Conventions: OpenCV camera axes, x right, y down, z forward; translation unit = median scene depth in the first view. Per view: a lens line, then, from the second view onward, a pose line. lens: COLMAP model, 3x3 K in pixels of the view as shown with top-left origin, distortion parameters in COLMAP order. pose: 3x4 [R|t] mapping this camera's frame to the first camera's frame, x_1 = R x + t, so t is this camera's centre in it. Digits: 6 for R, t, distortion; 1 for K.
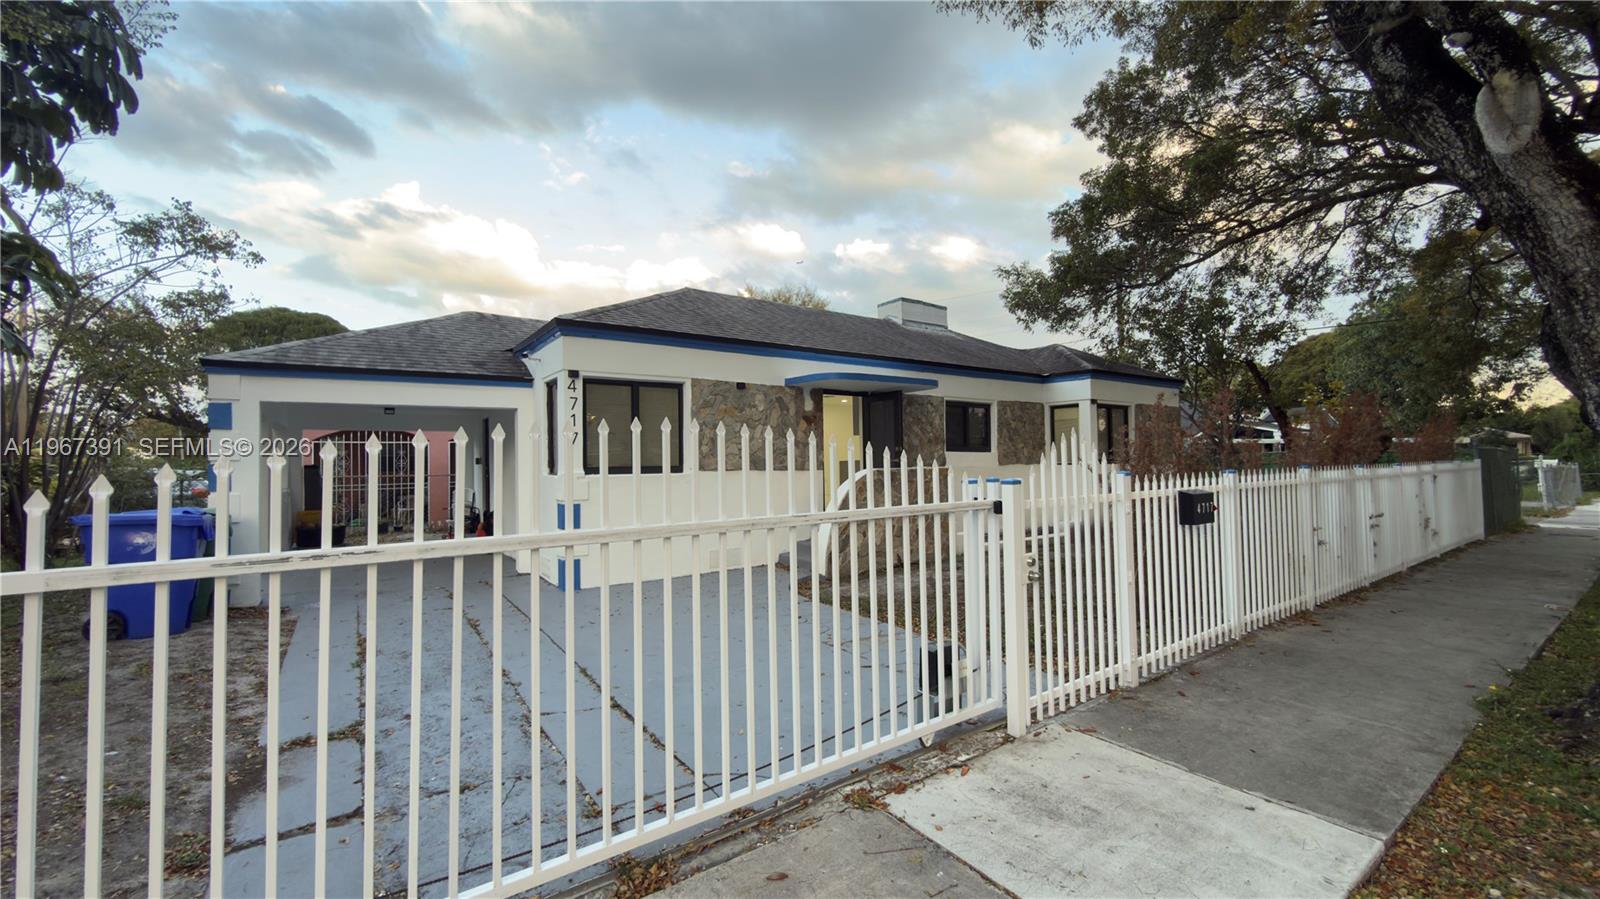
lens RADIAL K [[646.5, 0, 795.2], [0, 646.5, 446.3], [0, 0, 1]] dist [0.001287, 0.000091]
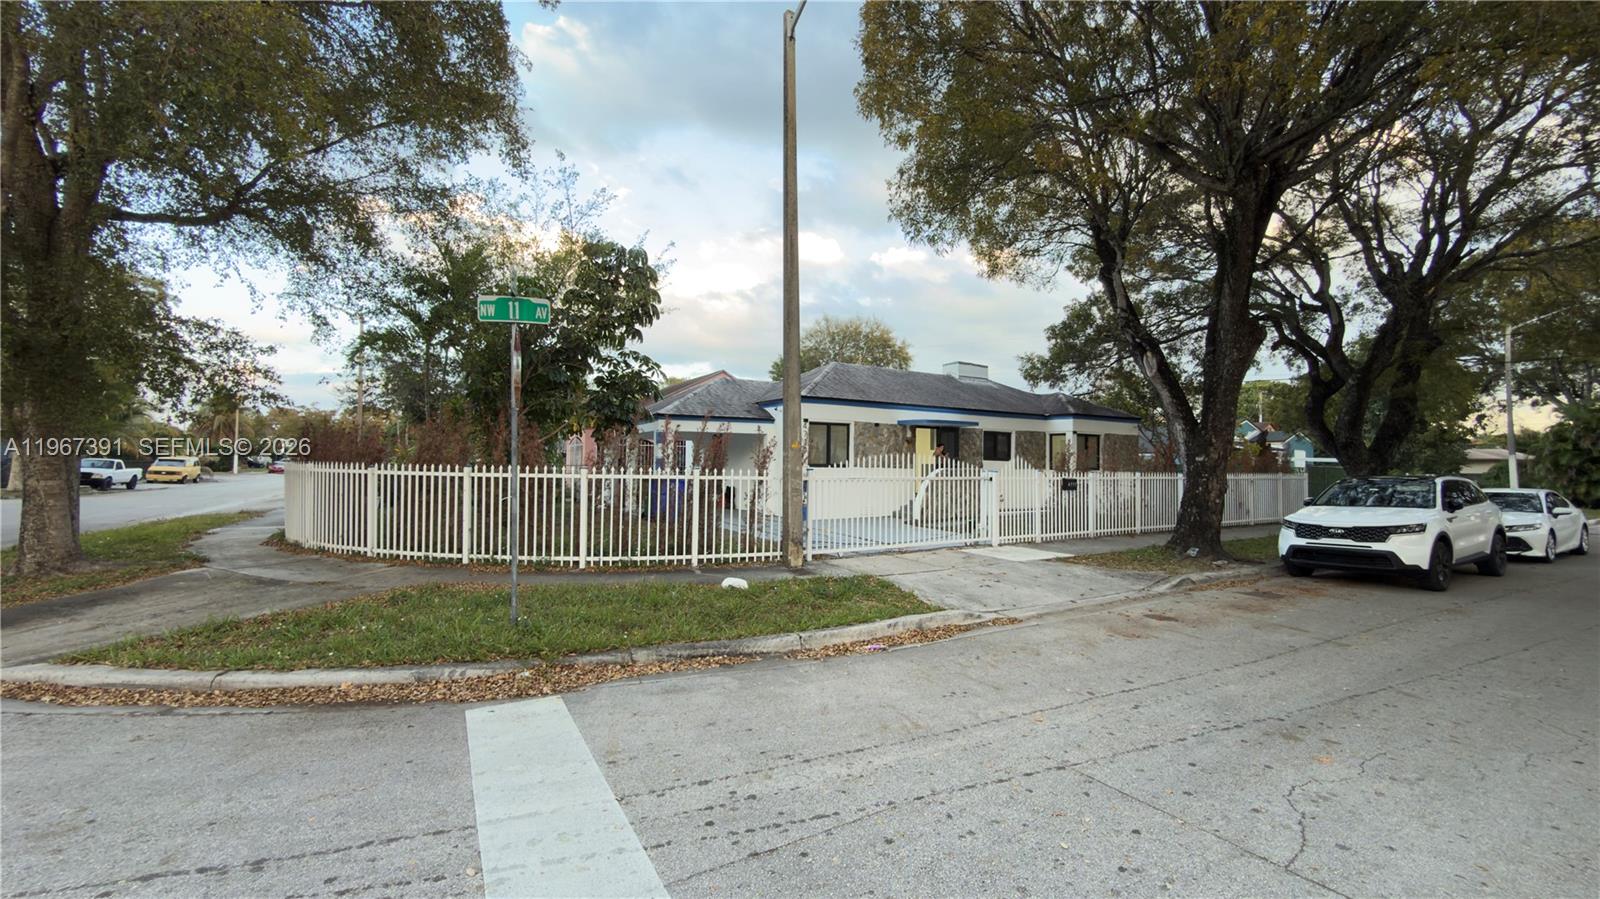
lens RADIAL K [[646.5, 0, 806.5], [0, 646.5, 450.1], [0, 0, 1]] dist [0.001287, 0.000091]
pose [[0.998241, 0.026449, -0.053065, -0.146282], [-0.026294, 0.999648, 0.003617, -0.013039], [0.053142, -0.002216, 0.998585, -0.748728]]
